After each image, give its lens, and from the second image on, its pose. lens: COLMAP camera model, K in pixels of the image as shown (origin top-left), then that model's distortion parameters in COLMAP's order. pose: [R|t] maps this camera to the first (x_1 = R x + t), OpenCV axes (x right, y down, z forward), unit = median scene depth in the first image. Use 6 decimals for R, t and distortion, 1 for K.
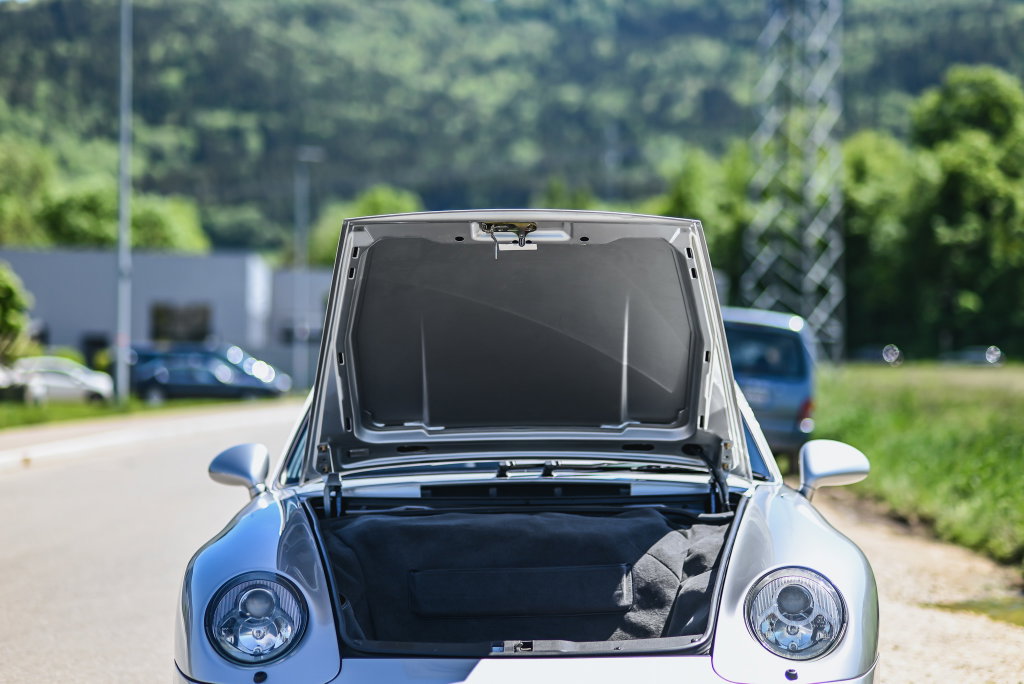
lens RADIAL K [[2582.7, 0, 512.0], [0, 2582.7, 342.0], [0, 0, 1]] dist [0.258286, 0.400615]
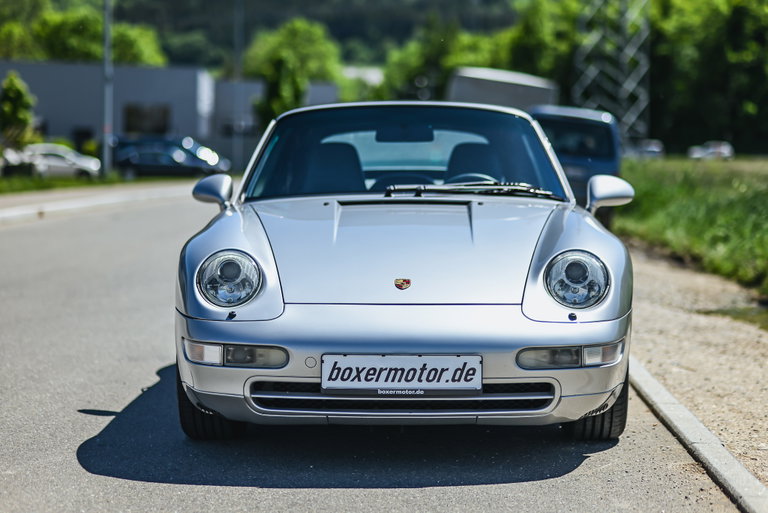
lens RADIAL K [[2193.1, 0, 370.2], [0, 2193.1, 289.7], [0, 0, 1]] dist [0.352553, -0.584927]
pose [[0.999876, 0.009521, -0.012542, 0.001032], [-0.008809, 0.998409, 0.055688, 0.016413], [0.013052, -0.055571, 0.998369, -0.131827]]
